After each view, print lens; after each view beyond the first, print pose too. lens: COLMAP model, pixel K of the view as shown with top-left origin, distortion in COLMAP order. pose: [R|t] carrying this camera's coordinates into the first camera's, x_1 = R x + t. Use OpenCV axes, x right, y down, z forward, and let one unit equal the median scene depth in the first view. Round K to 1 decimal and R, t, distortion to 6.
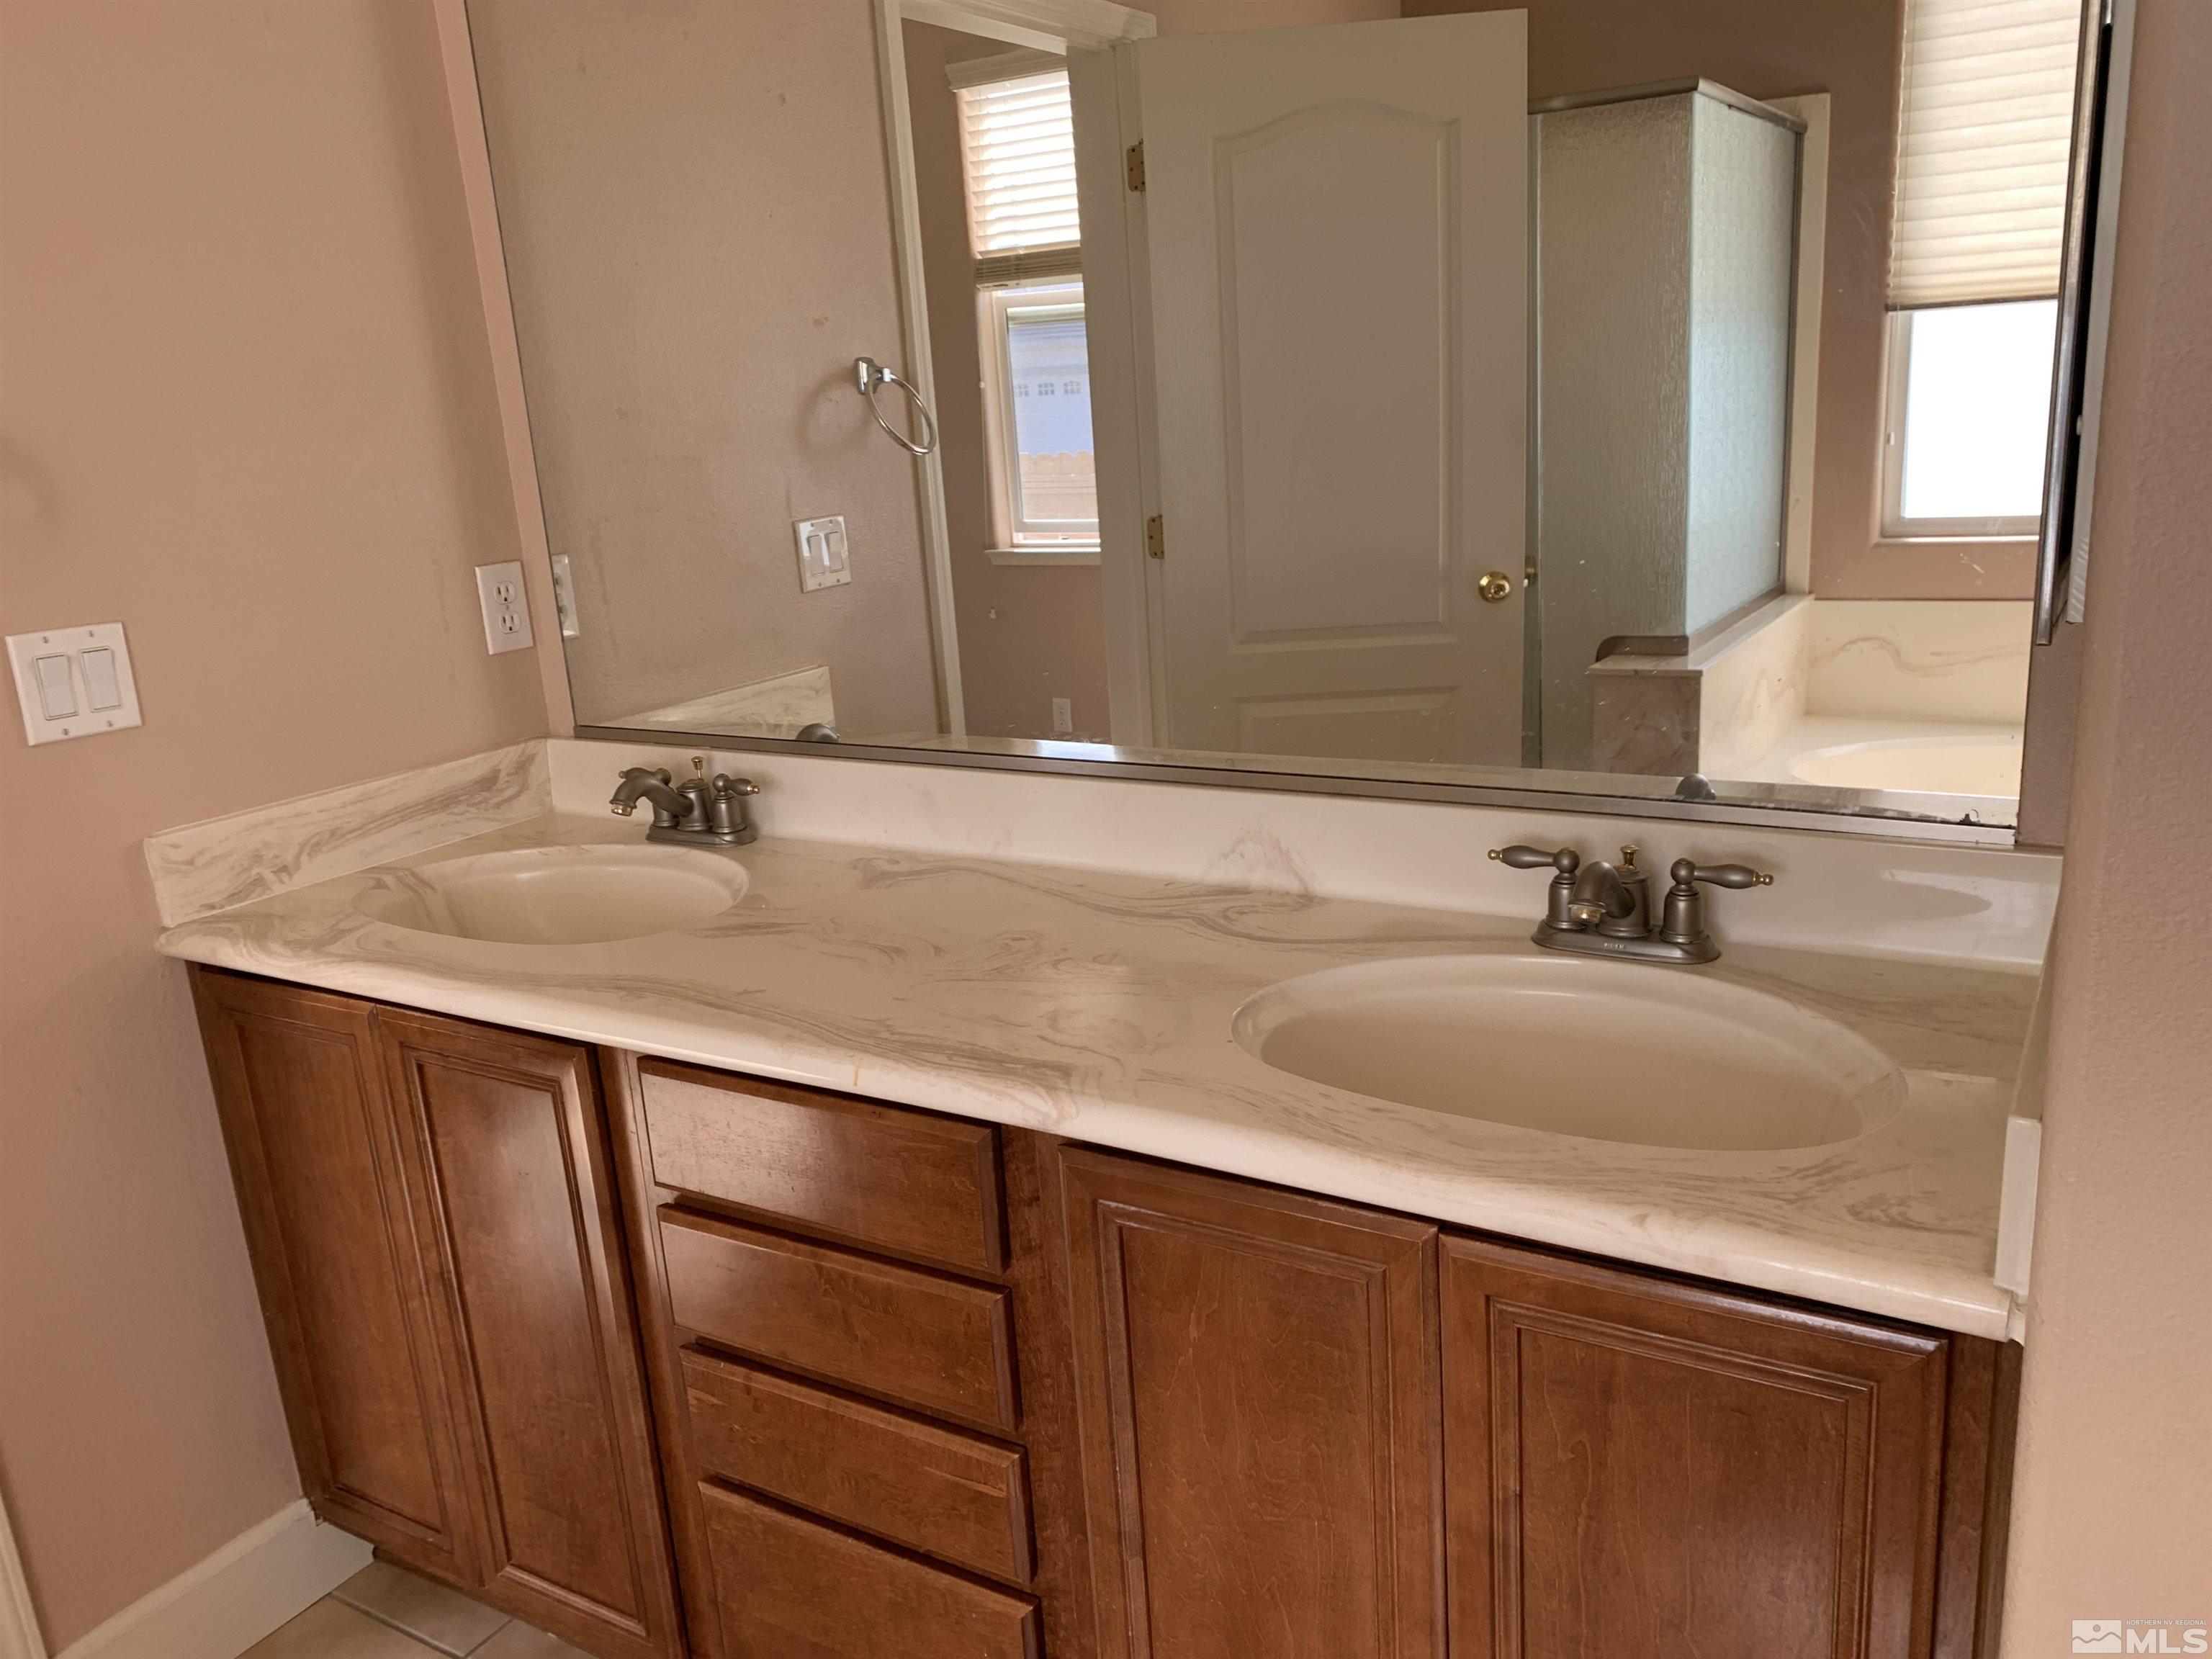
lens RADIAL K [[1697.4, 0, 1110.5], [0, 1697.4, 830.2], [0, 0, 1]] dist [0.056745, -0.044317]
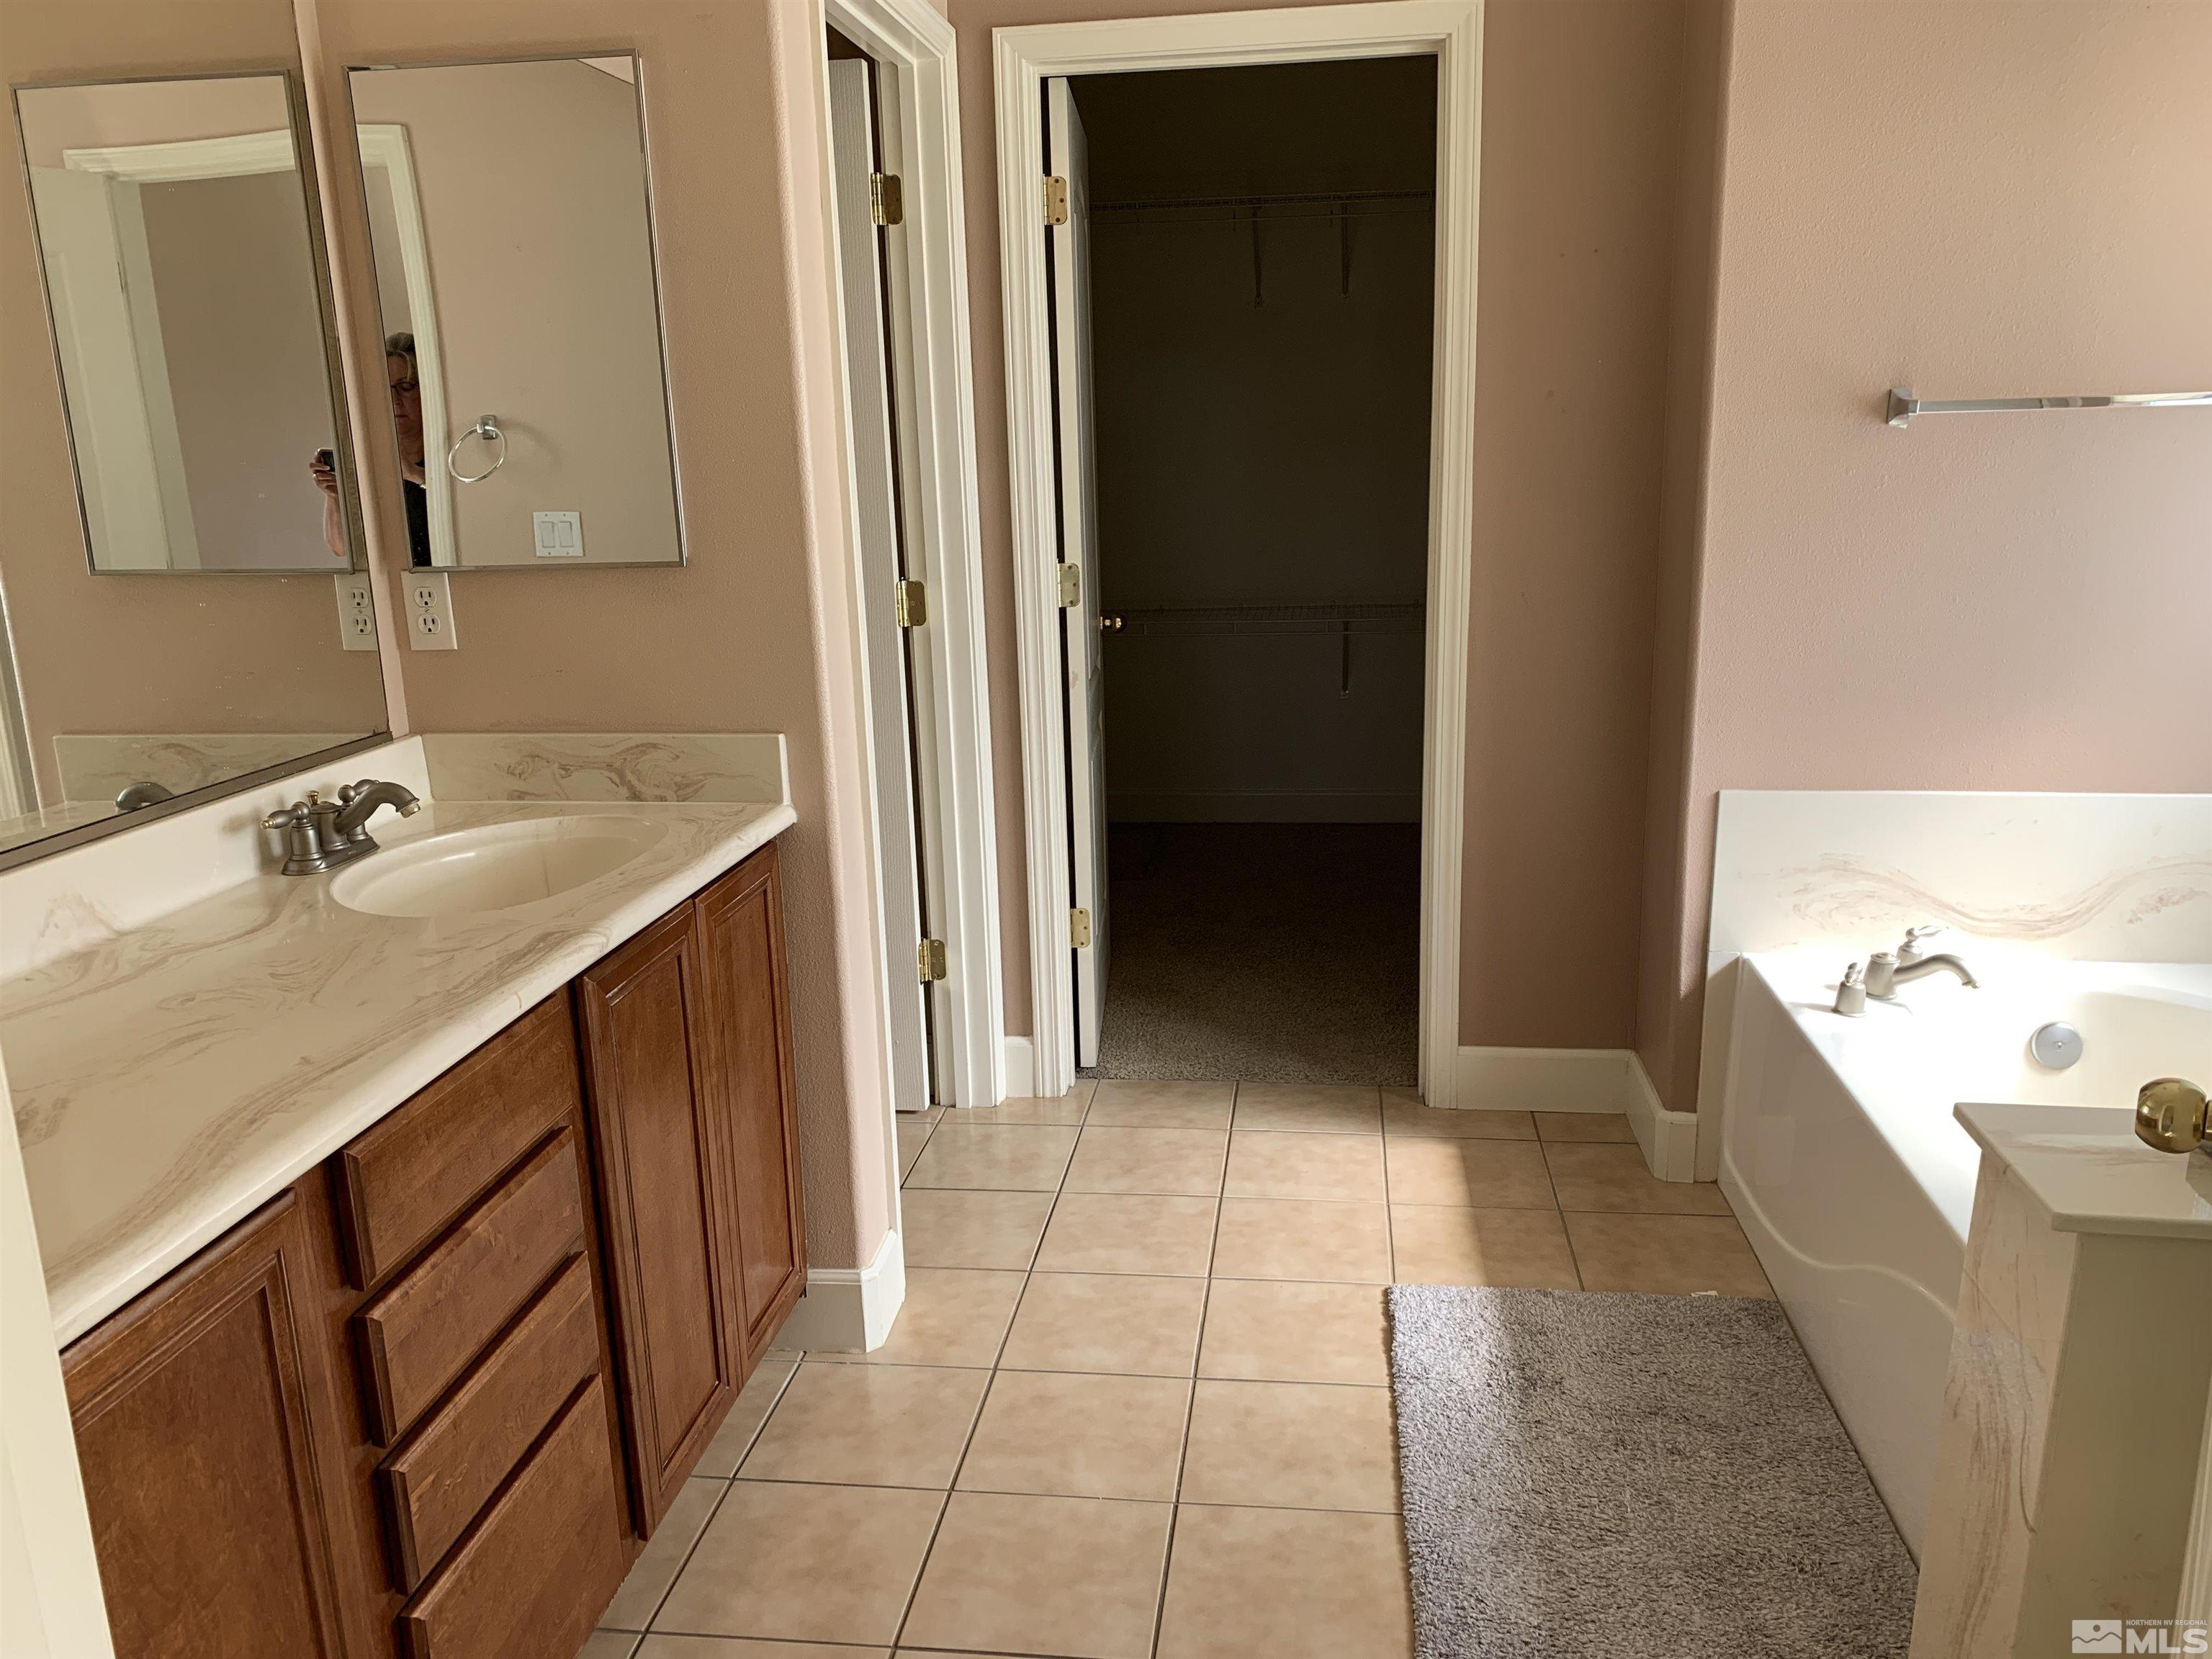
lens RADIAL K [[1697.4, 0, 1107.2], [0, 1697.4, 835.6], [0, 0, 1]] dist [0.056745, -0.044317]
pose [[-0.393111, -0.141640, 0.908516, -1.159416], [0.290767, 0.918211, 0.268965, -0.136514], [-0.872306, 0.369900, -0.319774, 0.825866]]
